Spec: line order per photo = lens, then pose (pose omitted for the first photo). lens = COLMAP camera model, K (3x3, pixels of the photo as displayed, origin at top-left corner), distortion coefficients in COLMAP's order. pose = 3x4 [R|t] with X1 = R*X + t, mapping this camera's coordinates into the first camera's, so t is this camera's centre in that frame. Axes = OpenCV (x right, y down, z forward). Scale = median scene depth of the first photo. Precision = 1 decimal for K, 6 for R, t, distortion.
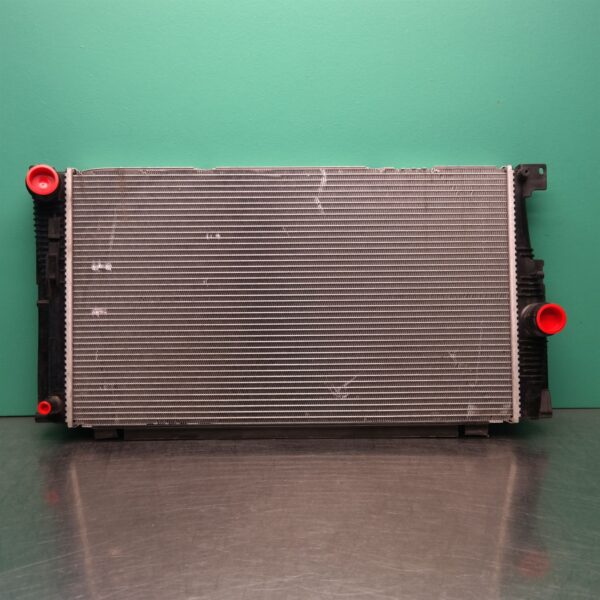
lens RADIAL K [[765.6, 0, 300.0], [0, 765.6, 300.0], [0, 0, 1]] dist [0.023948, 0.011134]
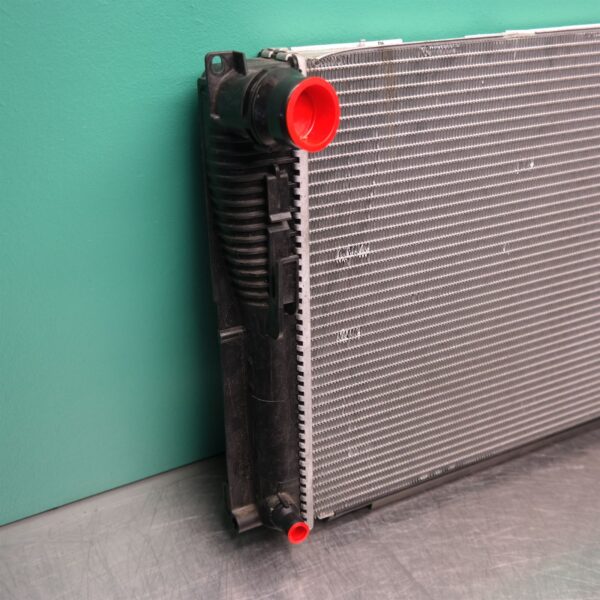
lens RADIAL K [[755.6, 0, 291.5], [0, 755.6, 301.9], [0, 0, 1]] dist [0.015497, -0.006860]
pose [[0.890692, -0.192703, 0.411744, -0.506757], [0.008542, 0.912649, 0.408656, -0.219091], [-0.454527, -0.360469, 0.814535, 0.600207]]
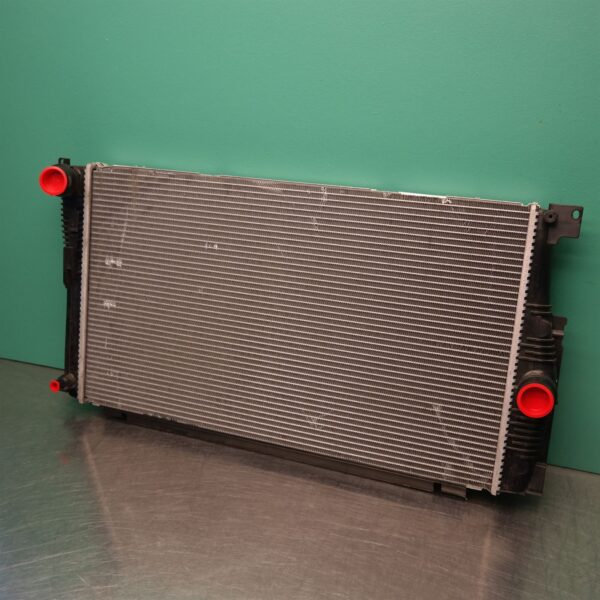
lens RADIAL K [[765.6, 0, 300.0], [0, 765.6, 300.0], [0, 0, 1]] dist [0.023948, 0.011134]
pose [[0.929447, 0.149542, -0.337291, 0.337409], [-0.083681, 0.975796, 0.202039, -0.225144], [0.359341, -0.159560, 0.919464, 0.123314]]
